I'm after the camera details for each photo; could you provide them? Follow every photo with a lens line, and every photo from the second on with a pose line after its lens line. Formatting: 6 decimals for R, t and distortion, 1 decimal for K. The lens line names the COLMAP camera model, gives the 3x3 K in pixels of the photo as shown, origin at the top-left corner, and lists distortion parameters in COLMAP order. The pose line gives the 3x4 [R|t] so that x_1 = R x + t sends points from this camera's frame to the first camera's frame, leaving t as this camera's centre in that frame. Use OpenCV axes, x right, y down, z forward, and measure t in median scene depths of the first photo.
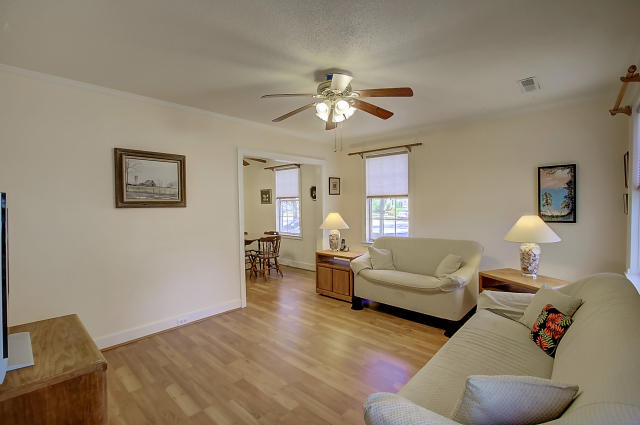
lens RADIAL K [[293.9, 0, 317.7], [0, 293.9, 211.7], [0, 0, 1]] dist [-0.001934, 0.000416]
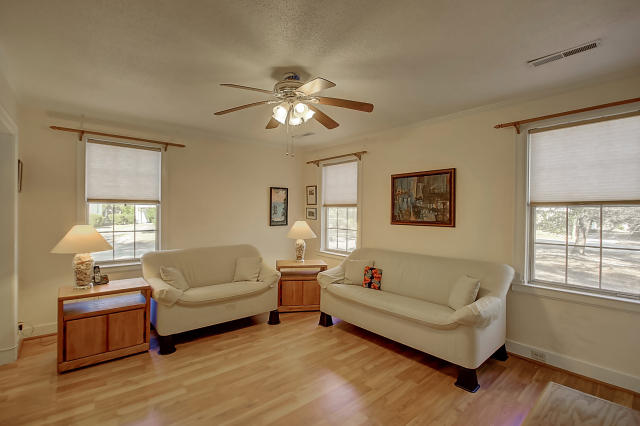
lens RADIAL K [[293.9, 0, 317.7], [0, 293.9, 212.2], [0, 0, 1]] dist [-0.001934, 0.000416]
pose [[0.126798, 0.010657, 0.991871, -0.653612], [0.015392, 0.999801, -0.012710, -0.009009], [-0.991809, 0.016879, 0.126608, 0.611797]]
